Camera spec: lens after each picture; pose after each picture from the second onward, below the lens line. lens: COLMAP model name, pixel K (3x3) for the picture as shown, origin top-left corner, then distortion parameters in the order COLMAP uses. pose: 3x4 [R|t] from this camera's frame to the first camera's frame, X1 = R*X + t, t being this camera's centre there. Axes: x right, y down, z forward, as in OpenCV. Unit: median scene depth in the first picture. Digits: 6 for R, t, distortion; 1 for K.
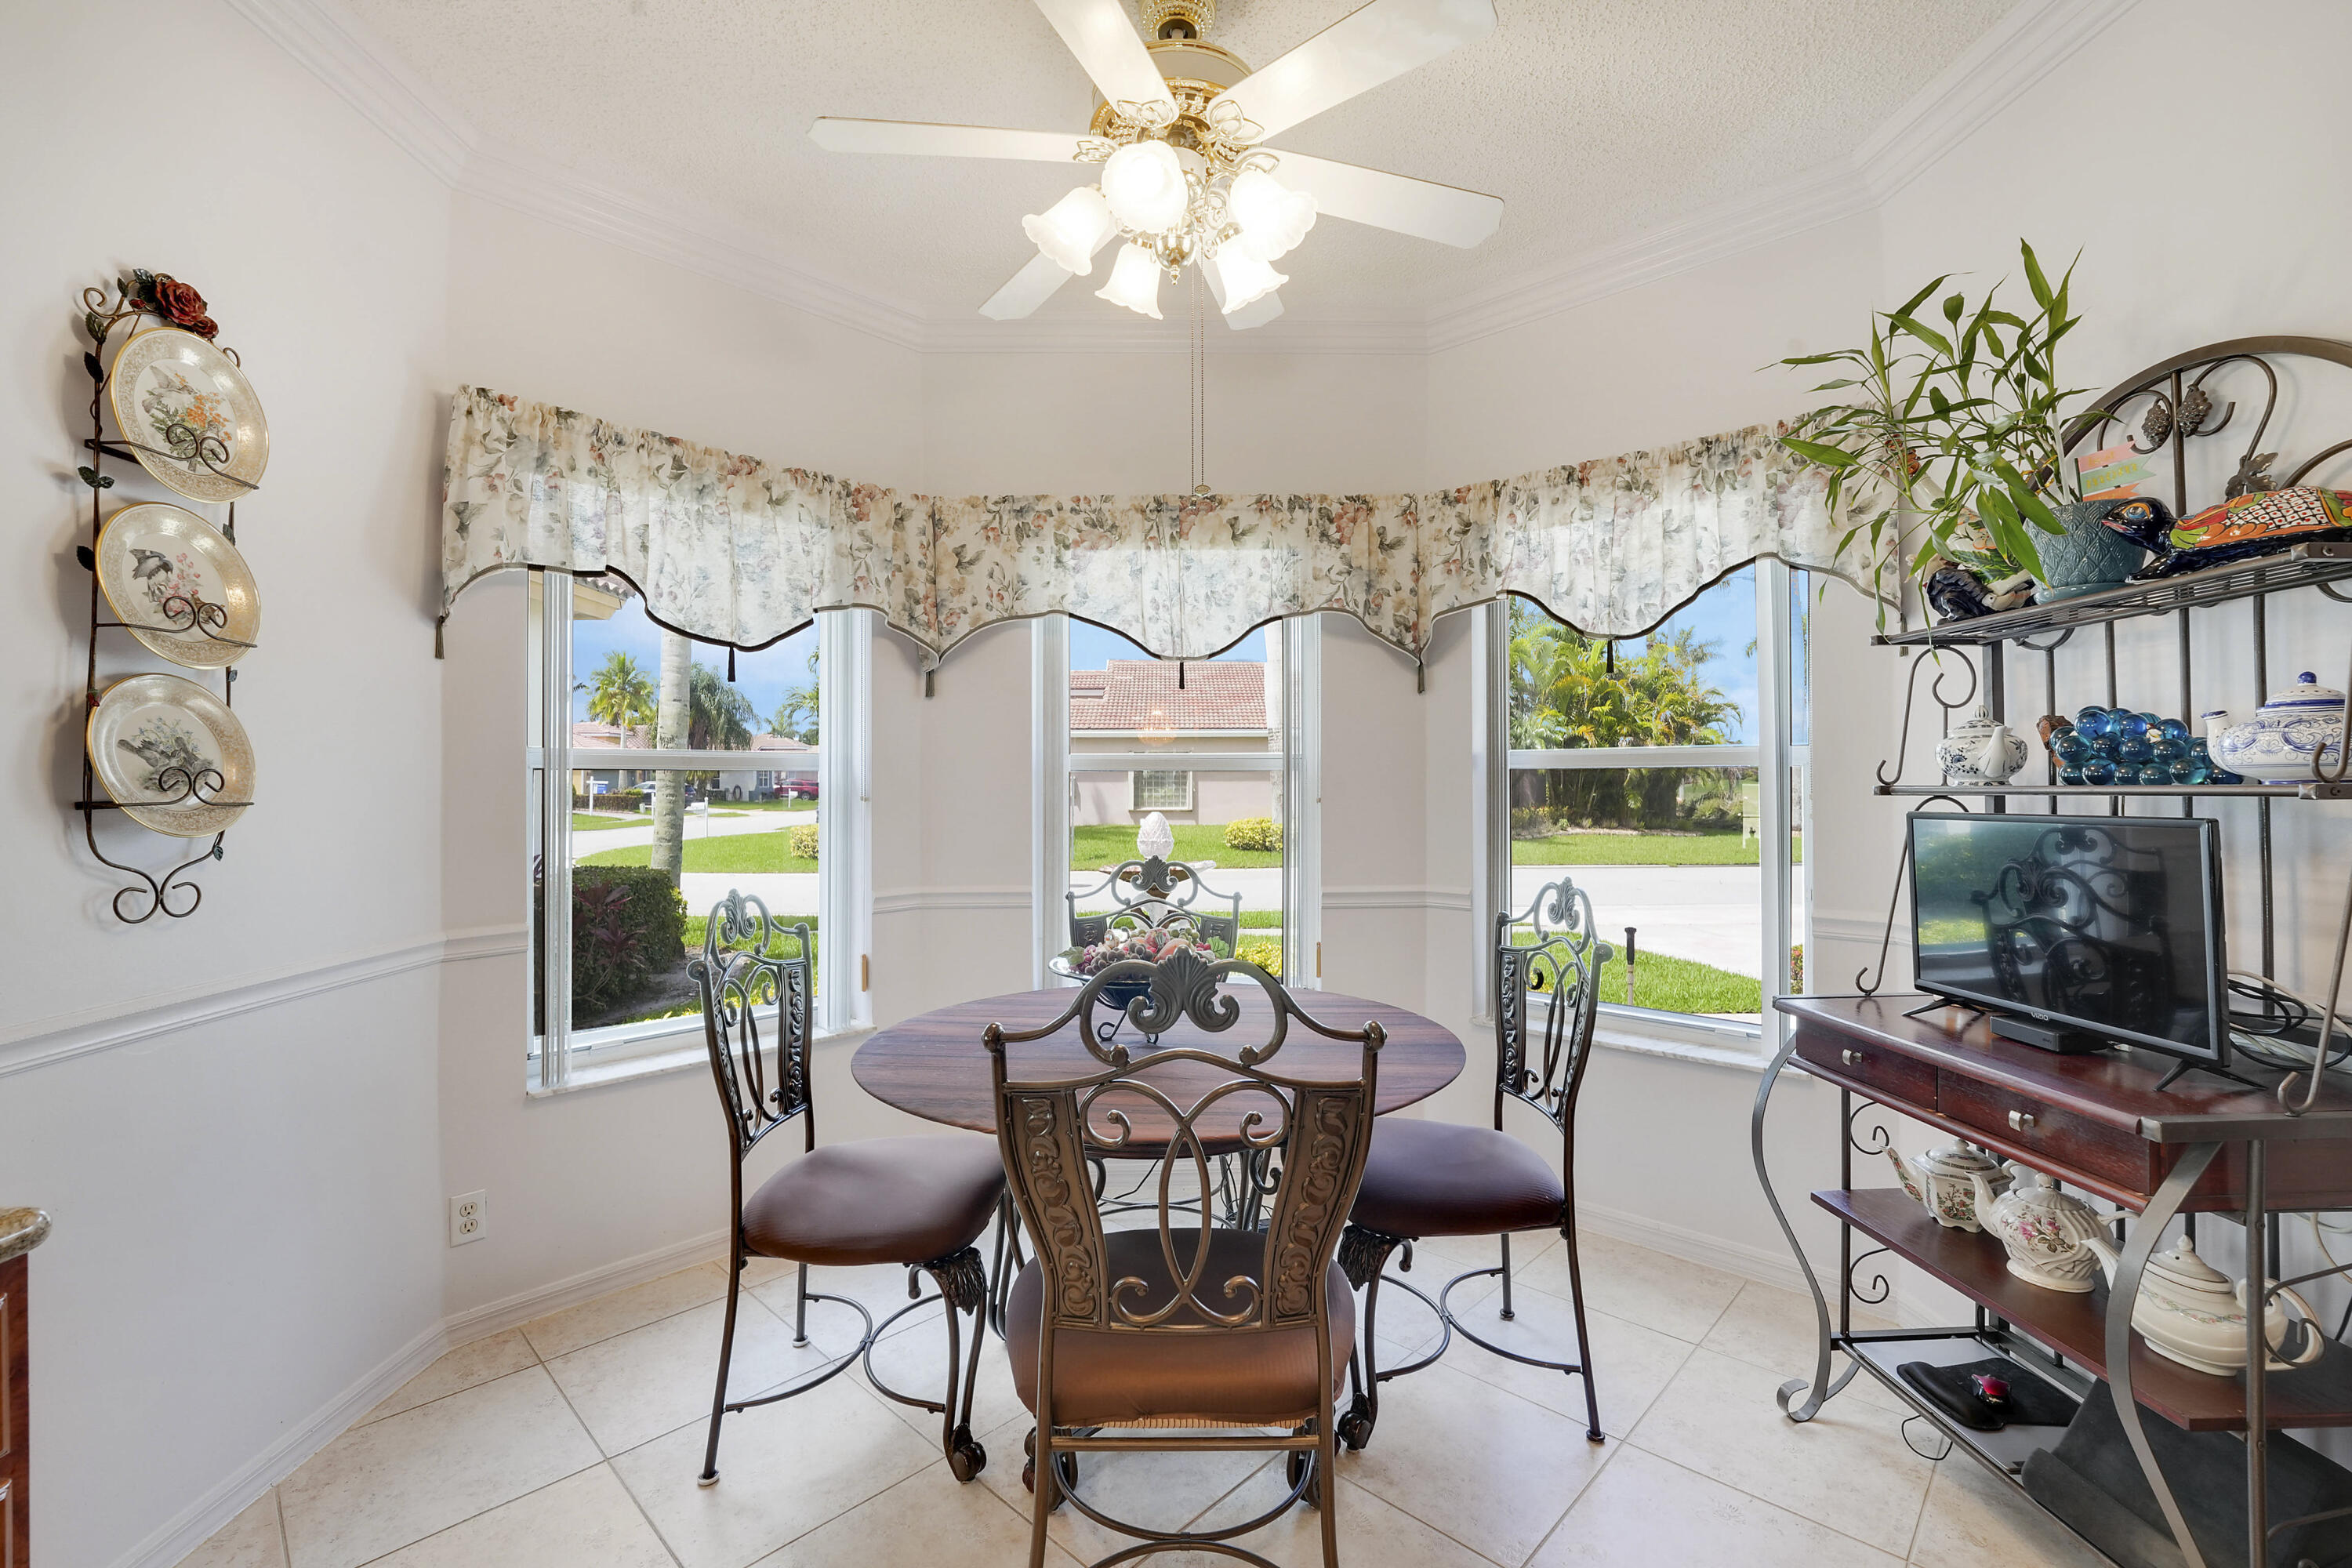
lens RADIAL K [[981.3, 0, 1177.5], [0, 981.3, 777.7], [0, 0, 1]] dist [-0.032711, 0.004163]
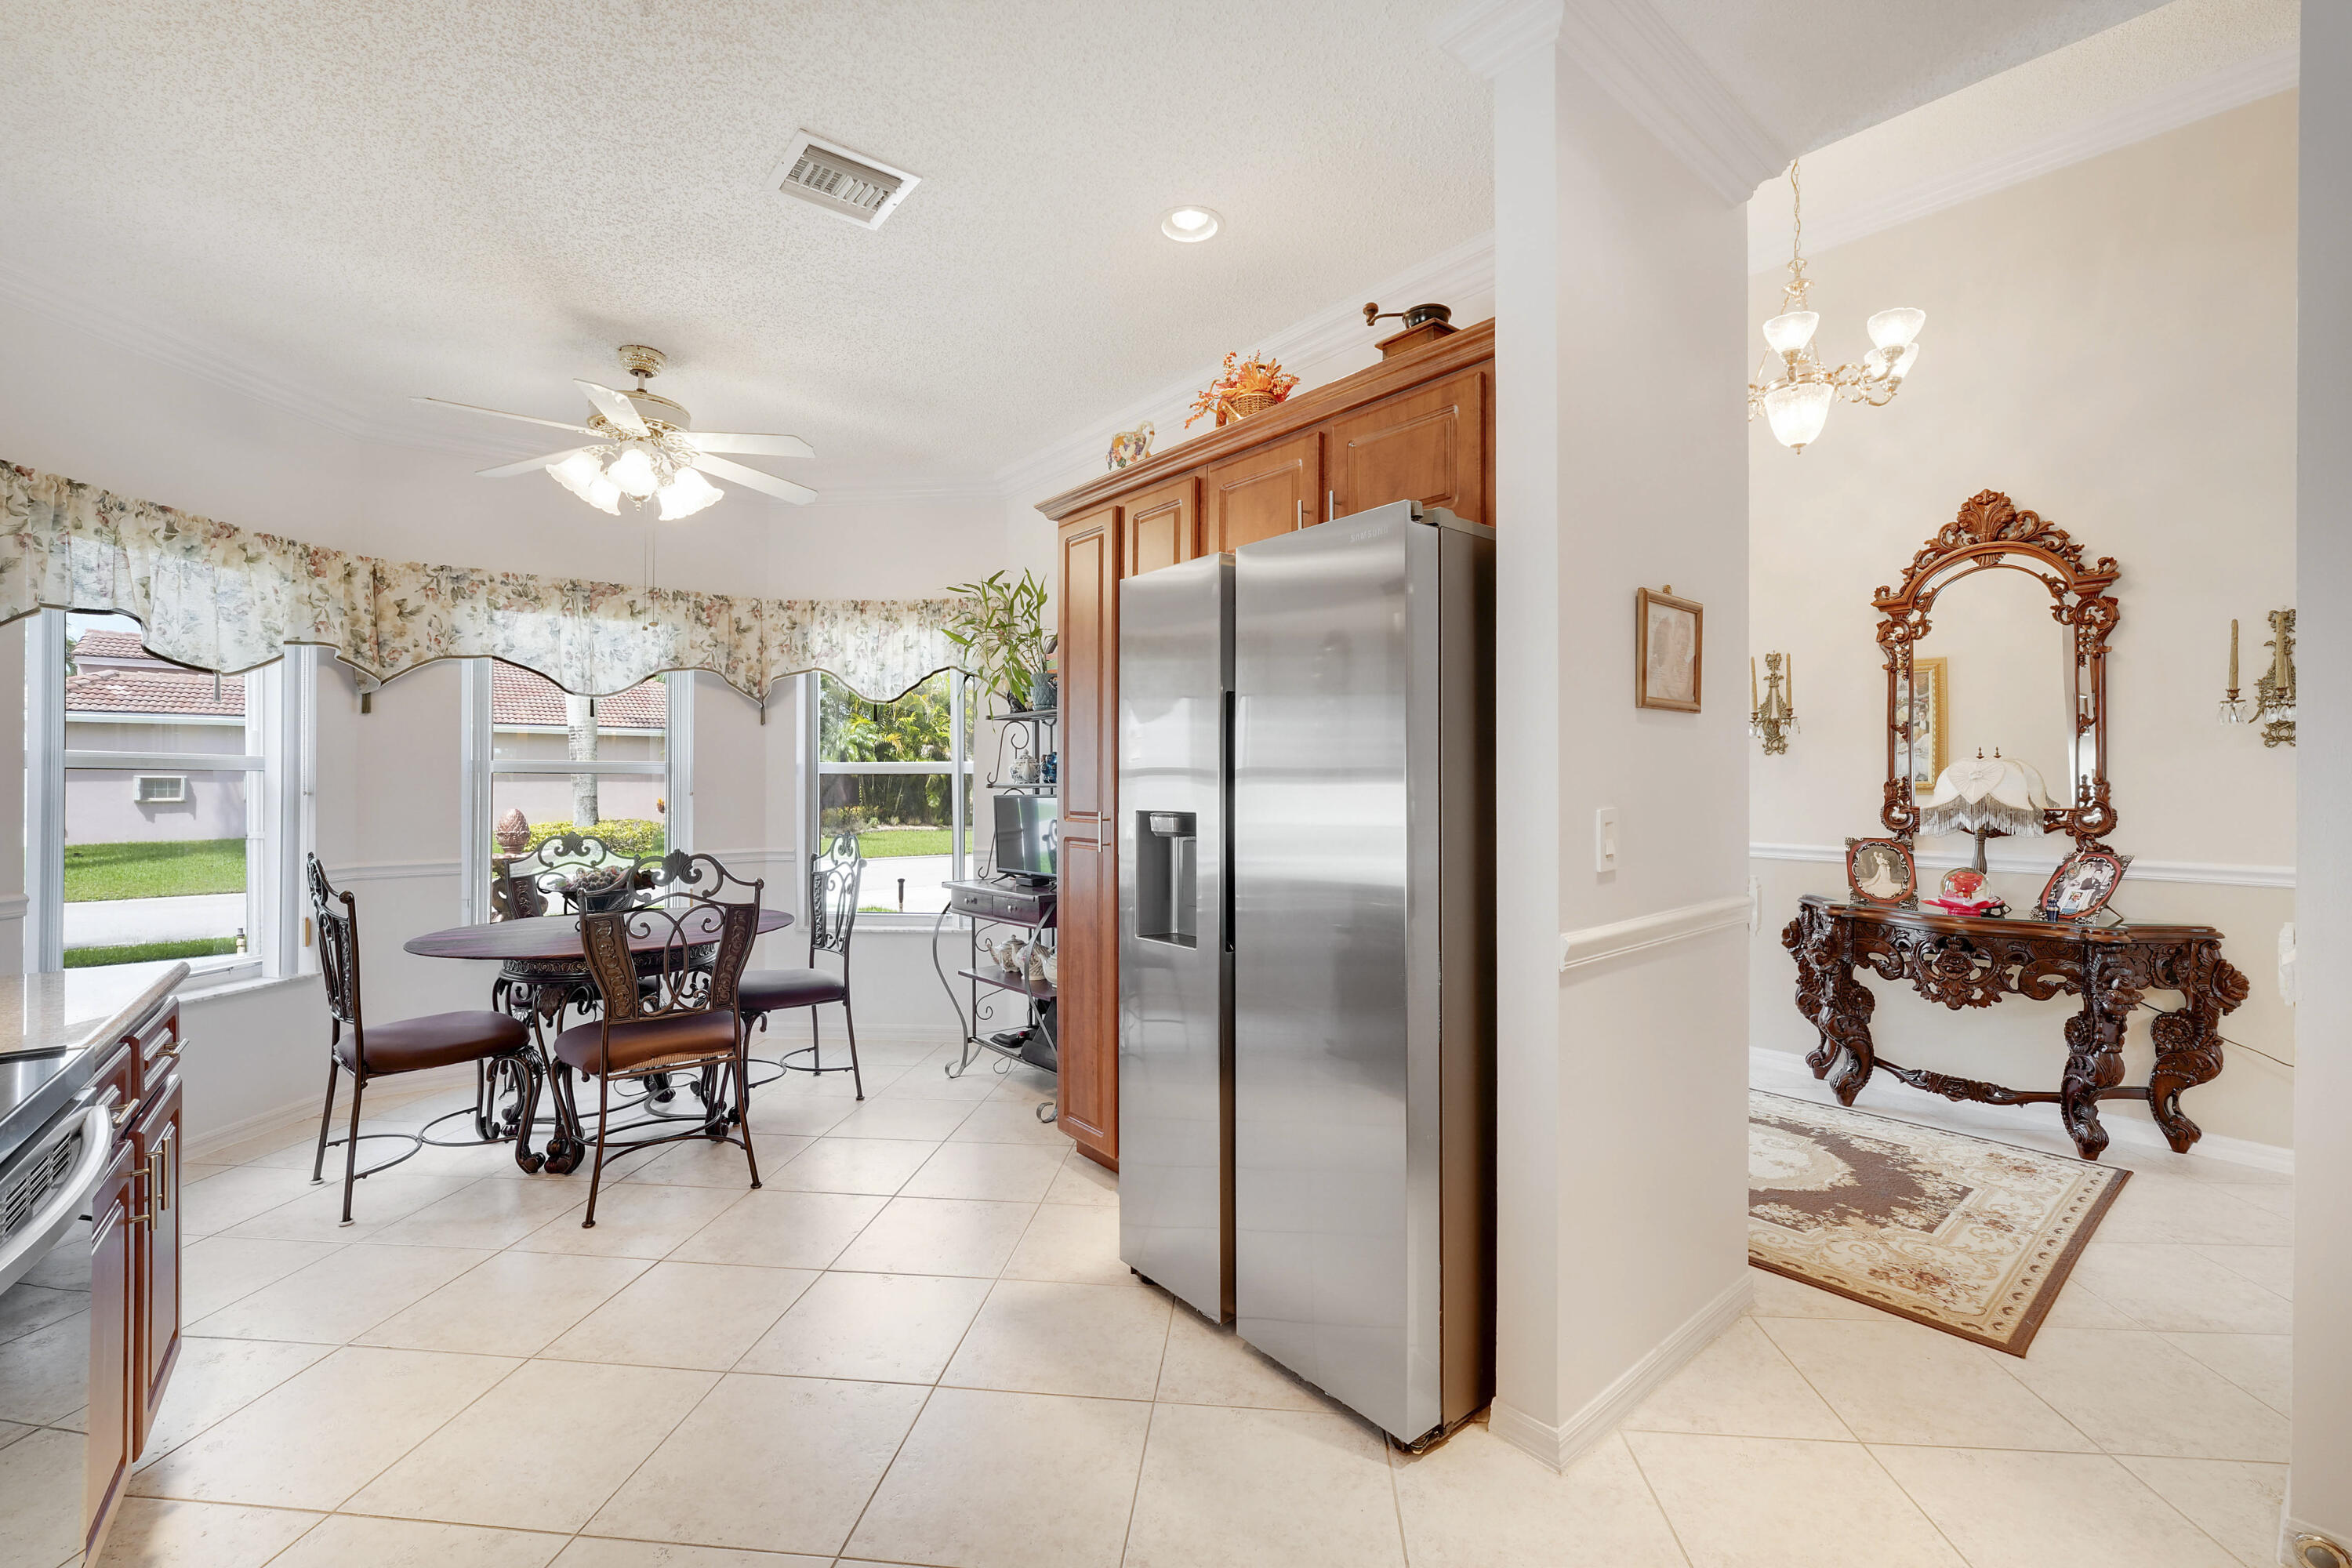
lens RADIAL K [[981.3, 0, 1177.5], [0, 981.3, 777.7], [0, 0, 1]] dist [-0.032711, 0.004163]
pose [[0.781595, 0.007137, 0.623745, -0.224433], [-0.005170, 0.999974, -0.004964, 0.002455], [-0.623765, 0.000655, 0.781612, -0.693192]]
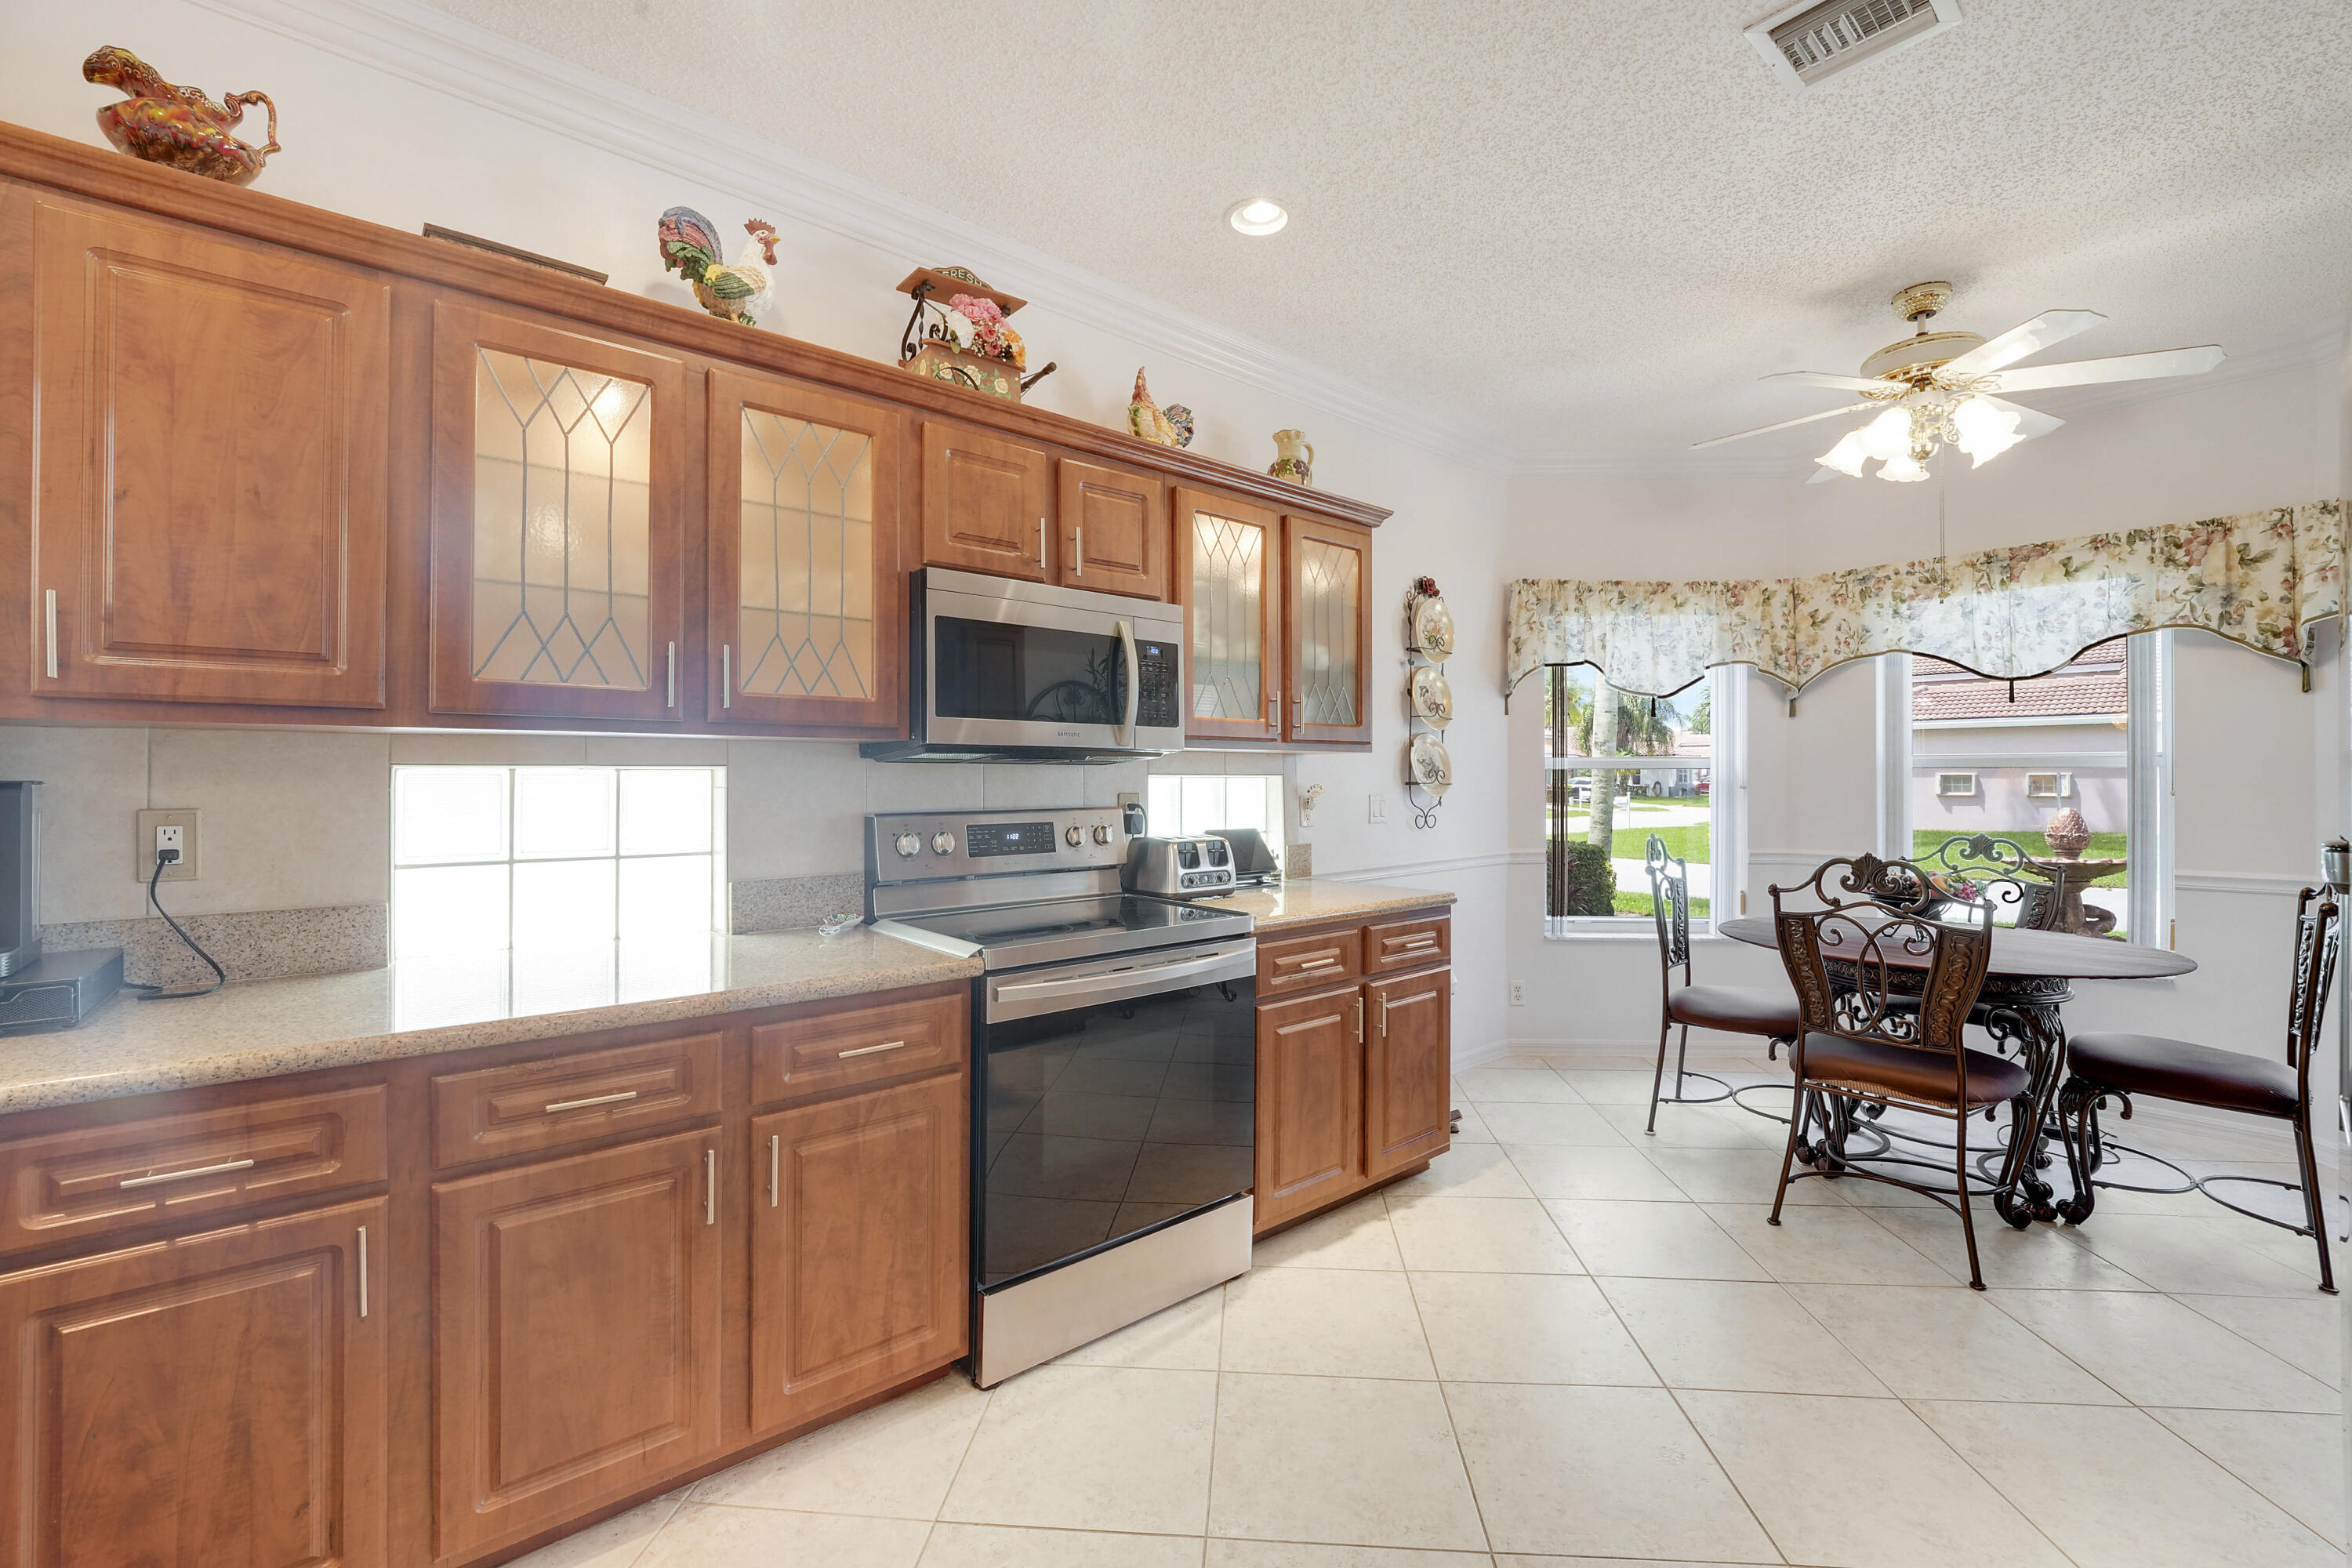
lens RADIAL K [[952.9, 0, 1173.2], [0, 952.9, 774.6], [0, 0, 1]] dist [-0.041373, 0.007037]
pose [[0.622959, -0.000464, -0.782254, 0.278295], [0.000533, 1.000000, -0.000168, 0.001977], [0.782254, -0.000312, 0.622959, -0.616148]]
